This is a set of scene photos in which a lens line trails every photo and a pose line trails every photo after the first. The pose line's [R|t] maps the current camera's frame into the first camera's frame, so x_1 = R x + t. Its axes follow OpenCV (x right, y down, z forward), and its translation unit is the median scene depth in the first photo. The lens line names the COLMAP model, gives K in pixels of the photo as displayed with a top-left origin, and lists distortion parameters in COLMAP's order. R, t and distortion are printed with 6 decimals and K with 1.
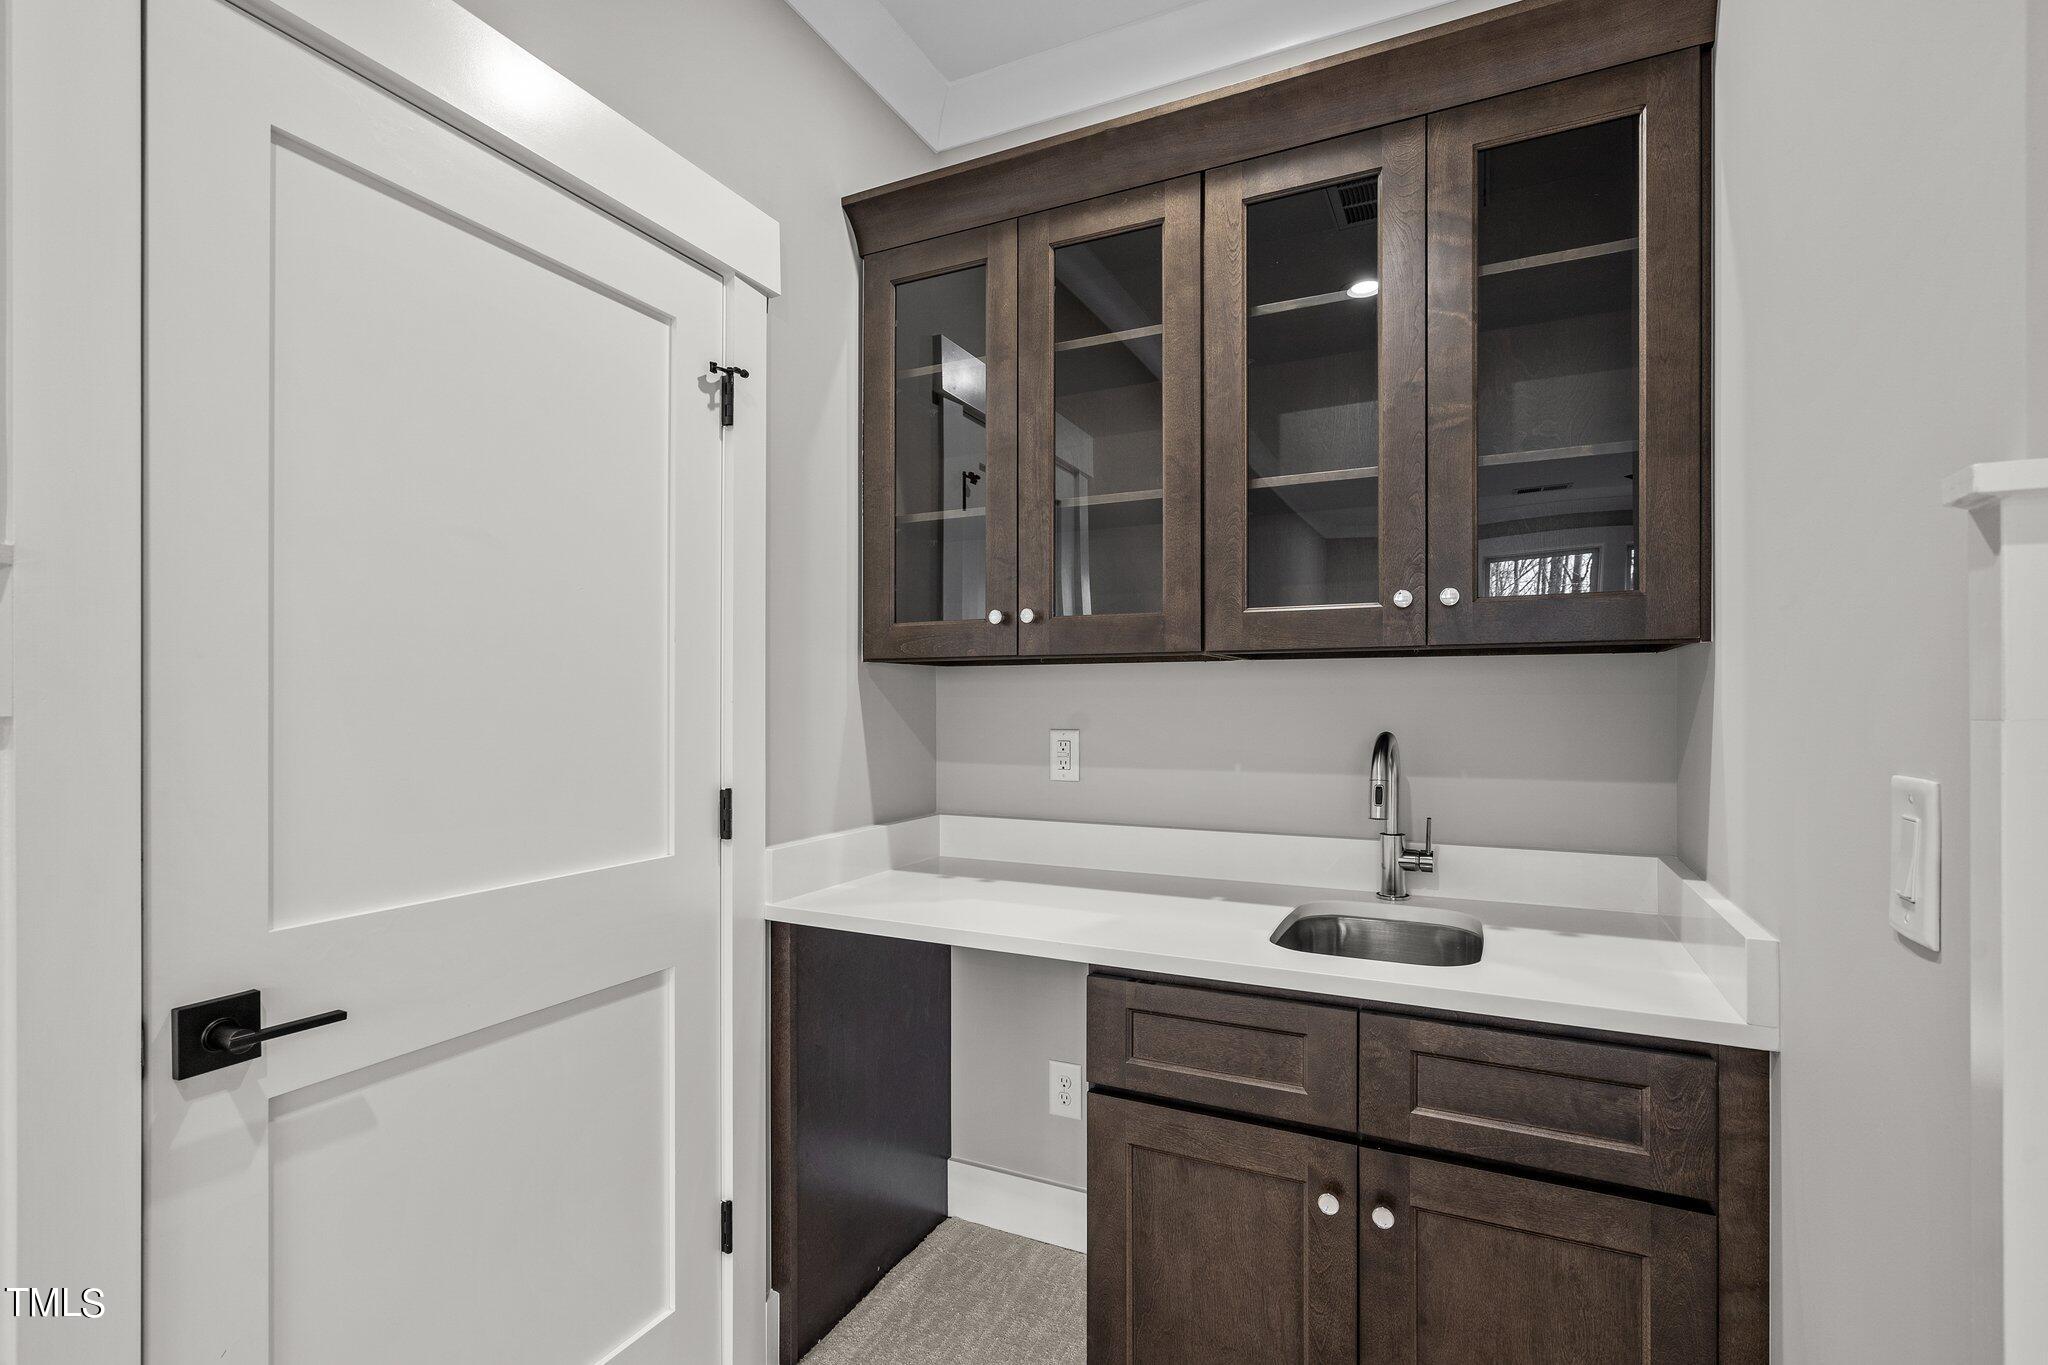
lens RADIAL K [[933.8, 0, 1035.0], [0, 933.8, 699.3], [0, 0, 1]] dist [-0.001700, -0.000064]
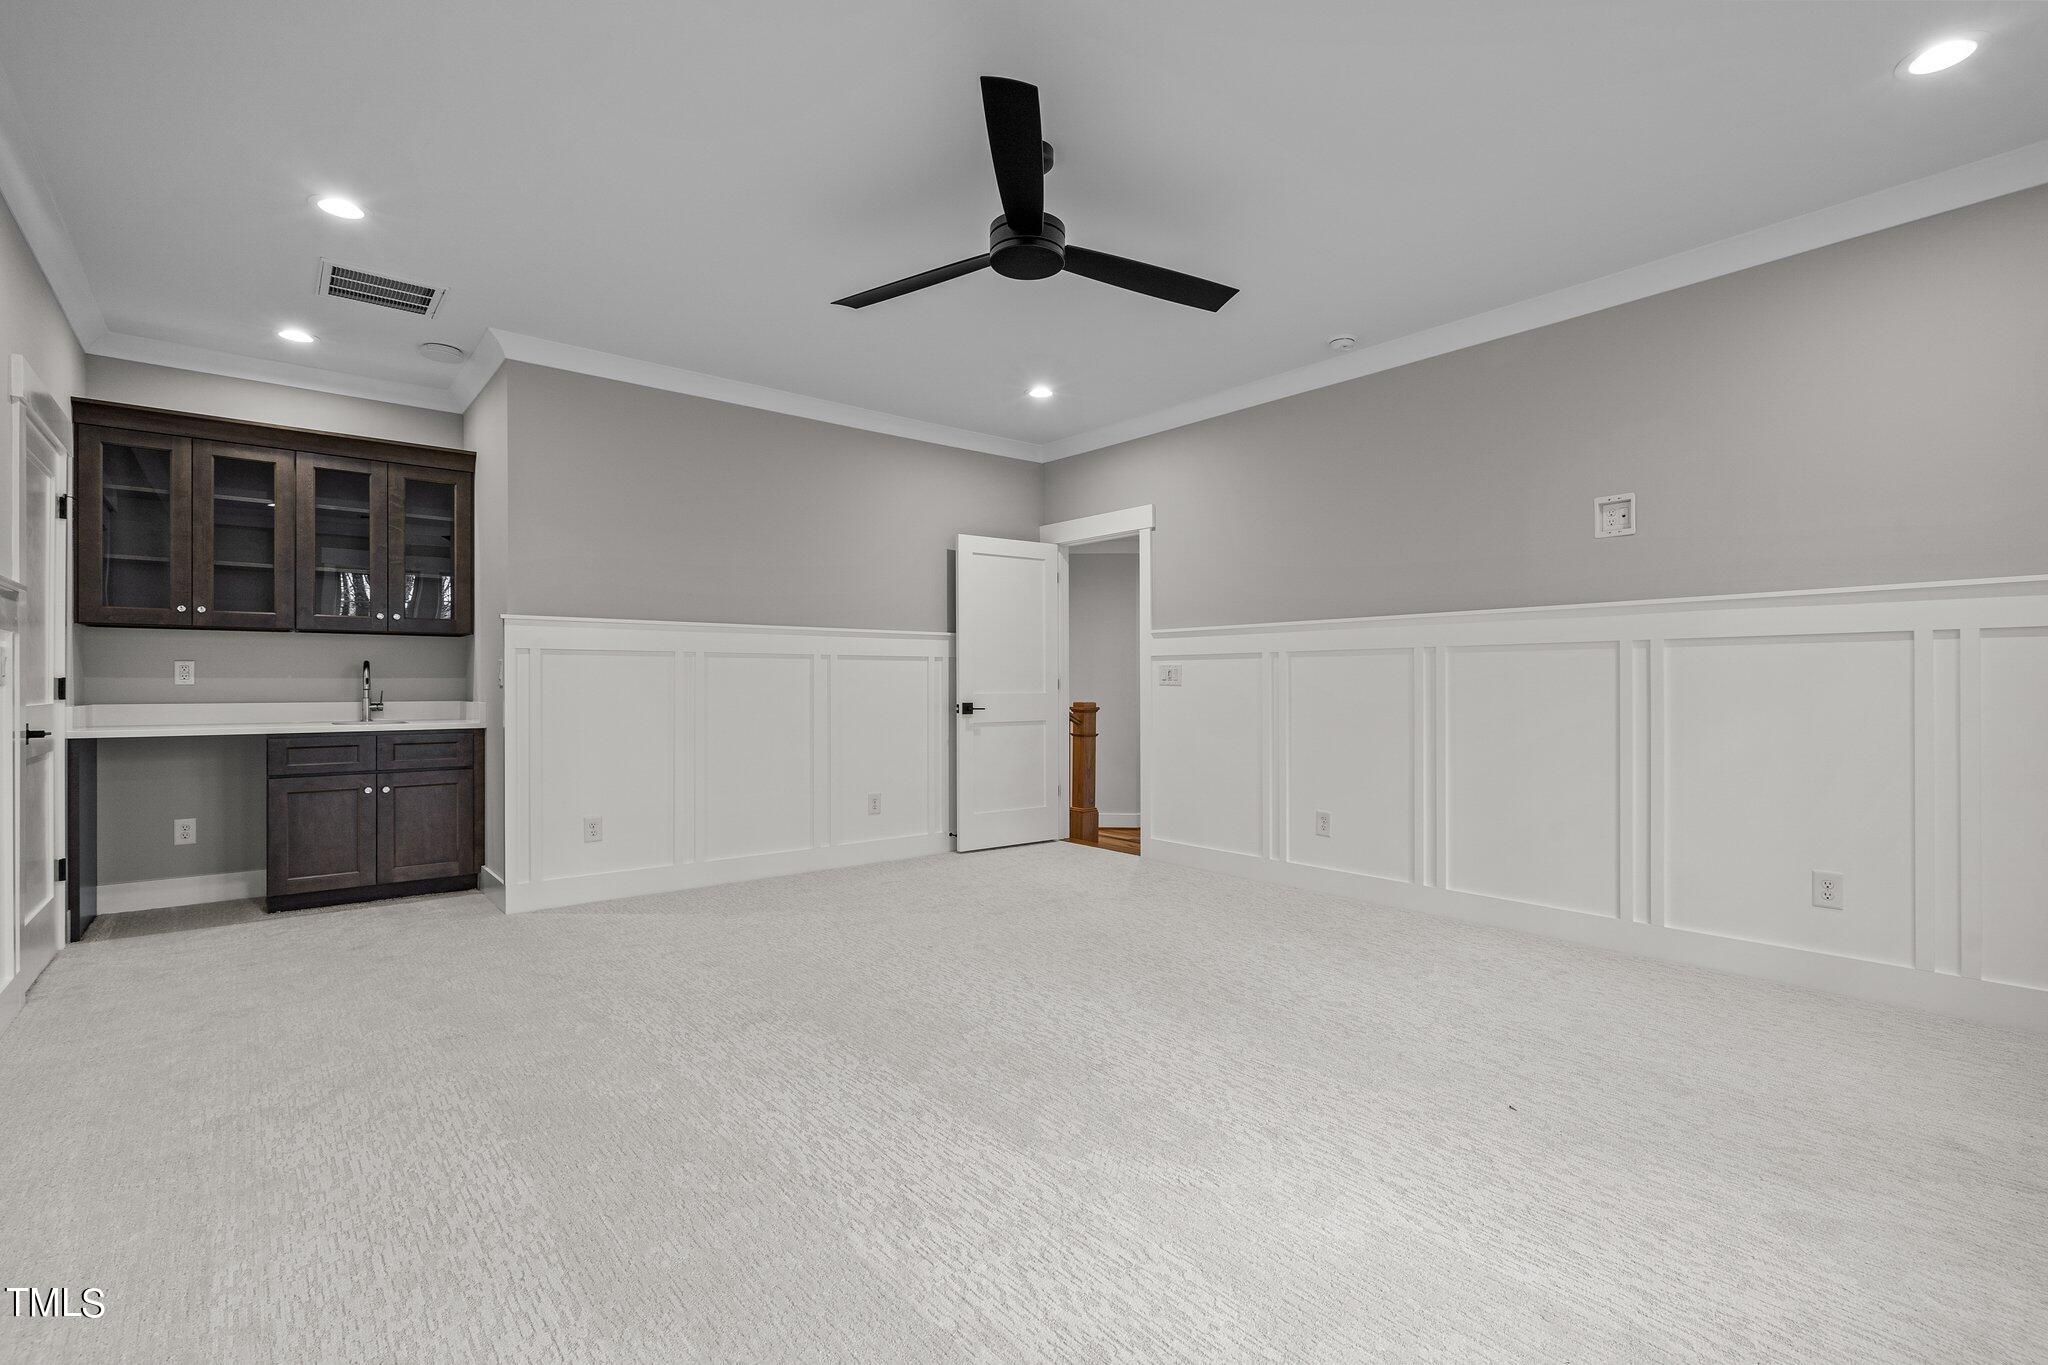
lens RADIAL K [[933.8, 0, 1035.3], [0, 933.8, 688.9], [0, 0, 1]] dist [-0.001700, -0.000064]
pose [[0.409826, -0.001084, 0.912163, -1.424235], [-0.001711, 0.999997, 0.001957, 0.115207], [-0.912162, -0.002362, 0.409823, -2.087504]]
